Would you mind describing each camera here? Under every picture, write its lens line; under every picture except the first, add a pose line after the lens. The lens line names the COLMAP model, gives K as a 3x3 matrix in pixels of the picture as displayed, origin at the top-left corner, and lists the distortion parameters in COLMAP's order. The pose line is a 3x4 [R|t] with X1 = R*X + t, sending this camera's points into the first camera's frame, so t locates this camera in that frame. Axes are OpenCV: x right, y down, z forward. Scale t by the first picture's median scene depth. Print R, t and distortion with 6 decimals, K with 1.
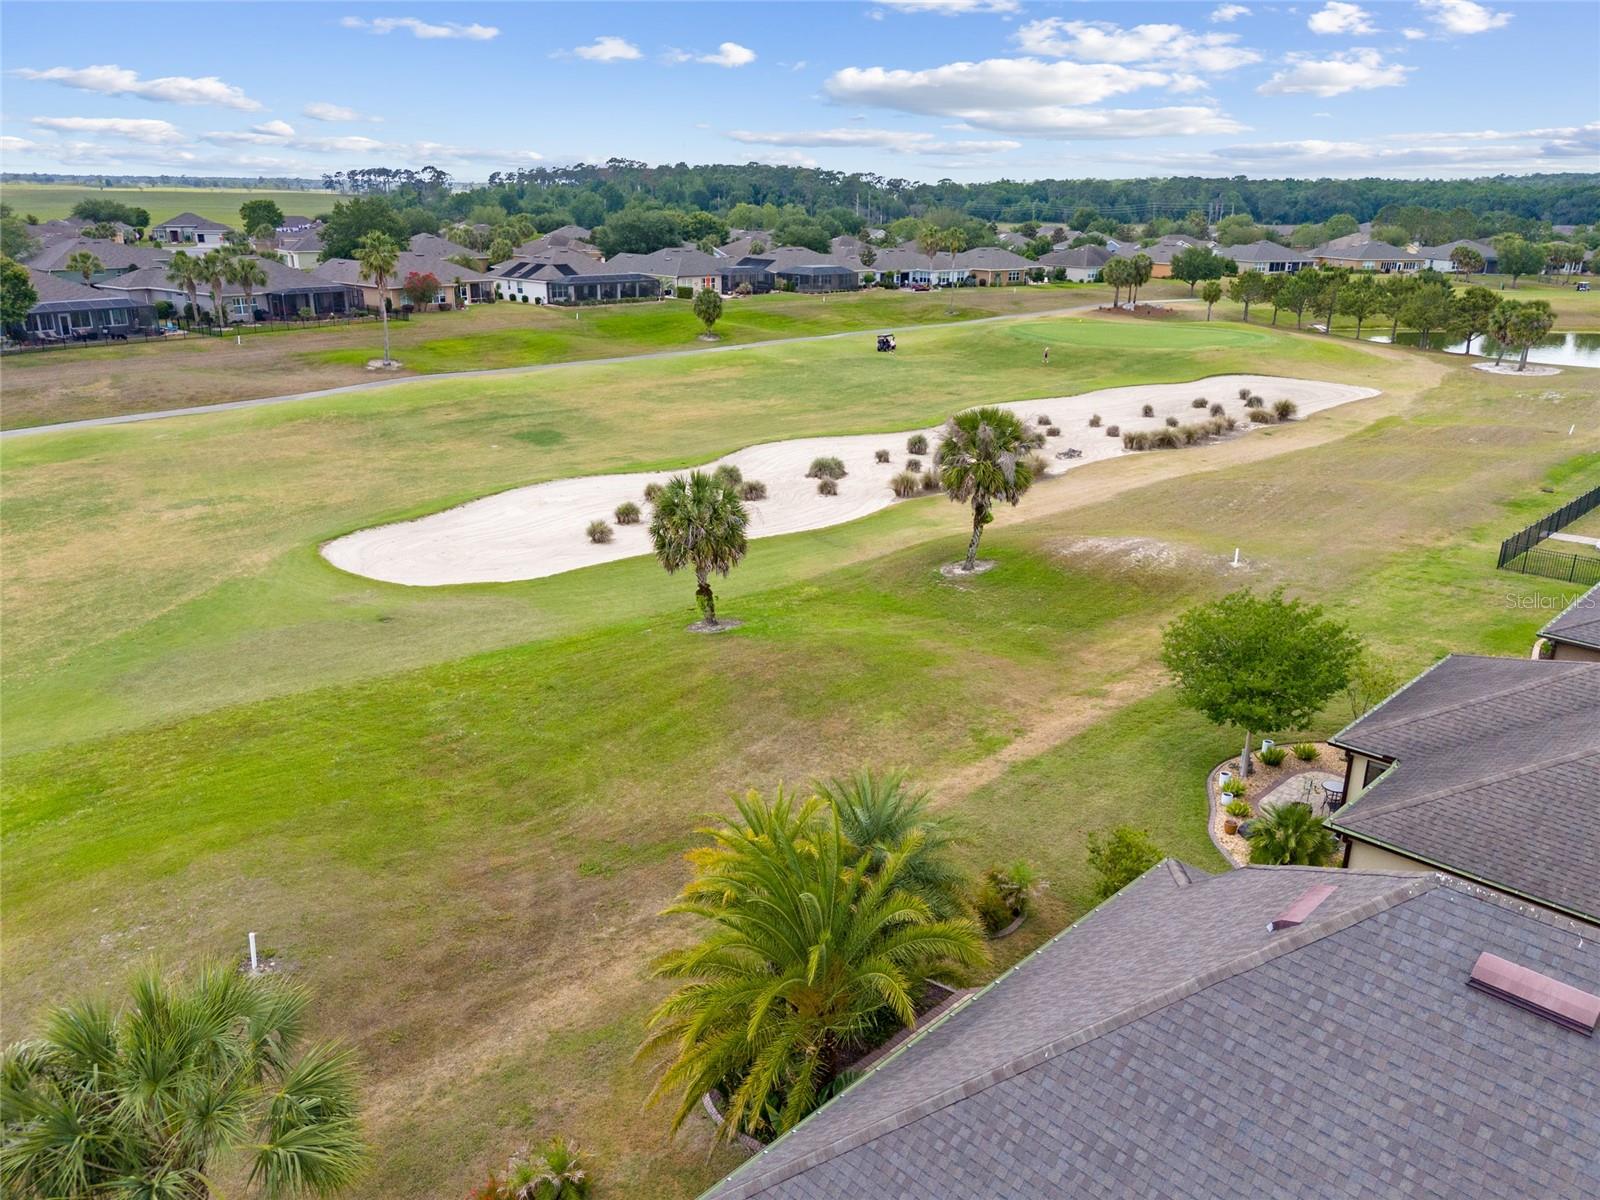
lens RADIAL K [[1179.0, 0, 806.1], [0, 1179.0, 600.4], [0, 0, 1]] dist [0.076169, -0.091200]
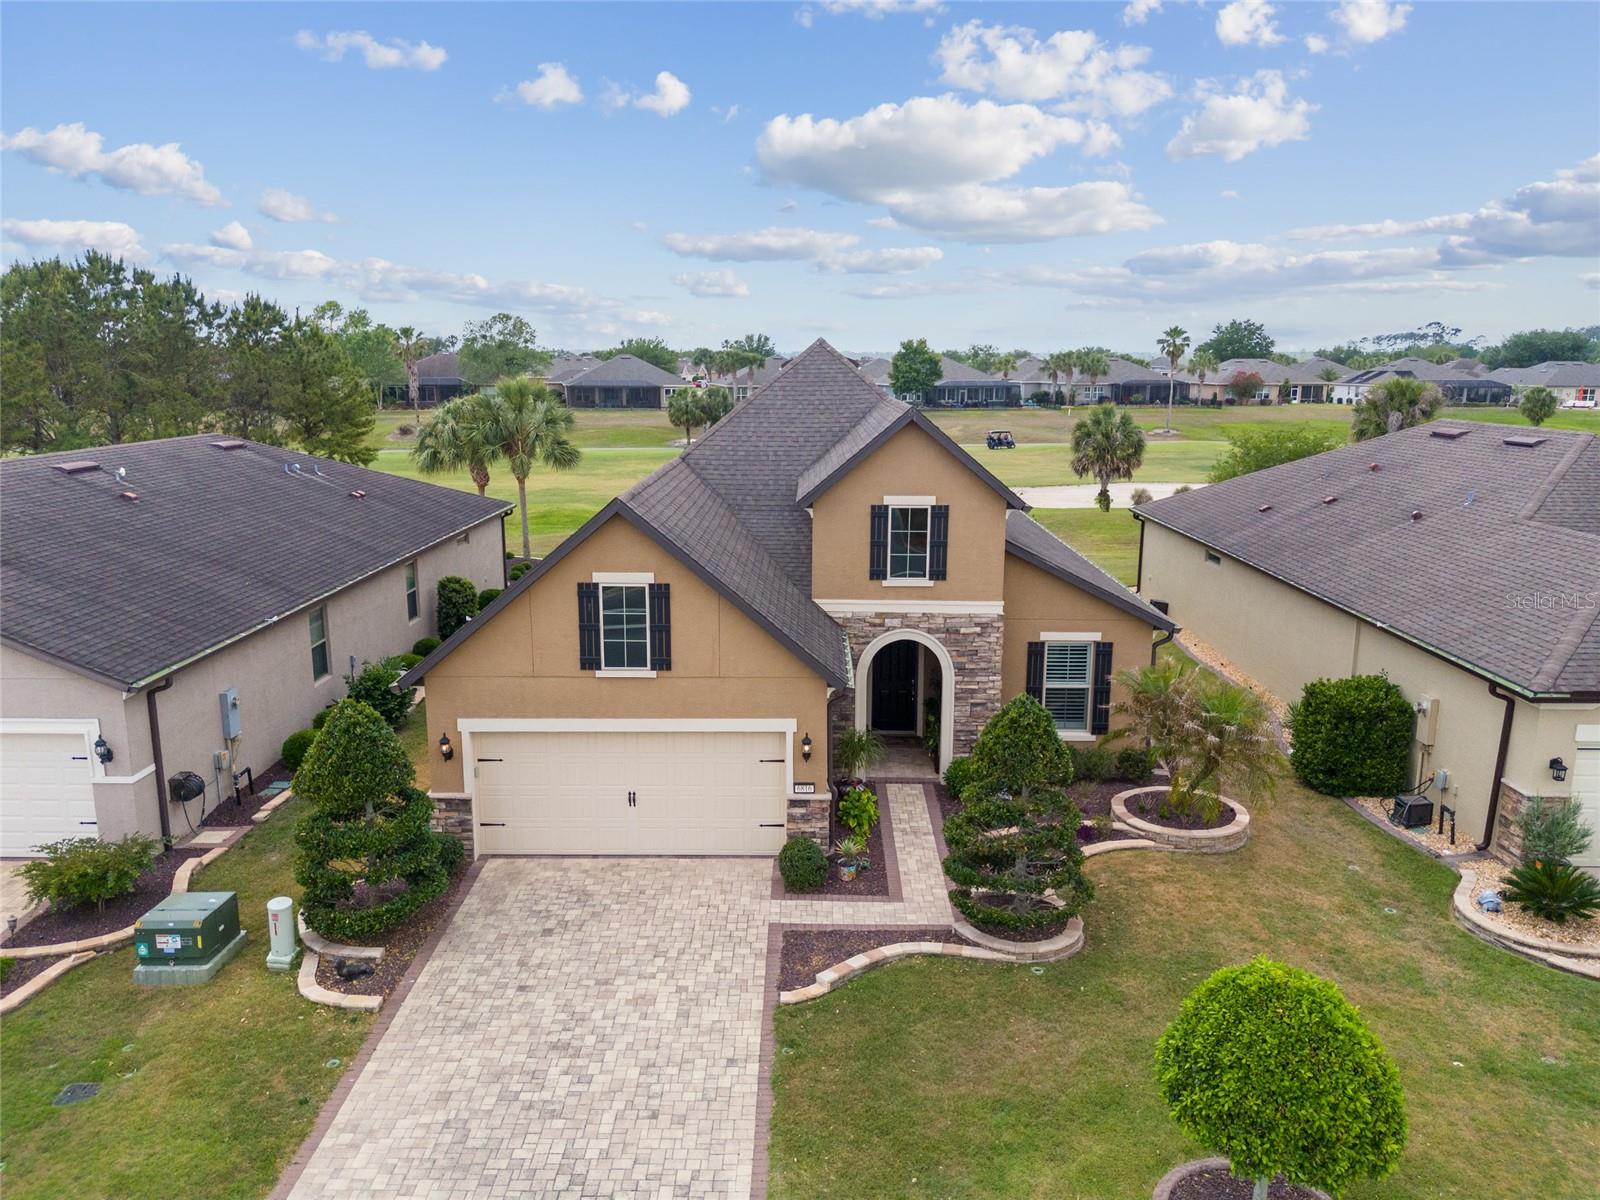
lens RADIAL K [[1179.0, 0, 806.1], [0, 1179.0, 600.4], [0, 0, 1]] dist [0.076169, -0.091200]
pose [[0.700755, 0.134216, -0.700663, 0.196617], [-0.225166, 0.973551, -0.038707, 0.073717], [0.676936, 0.184889, 0.712442, -0.058362]]
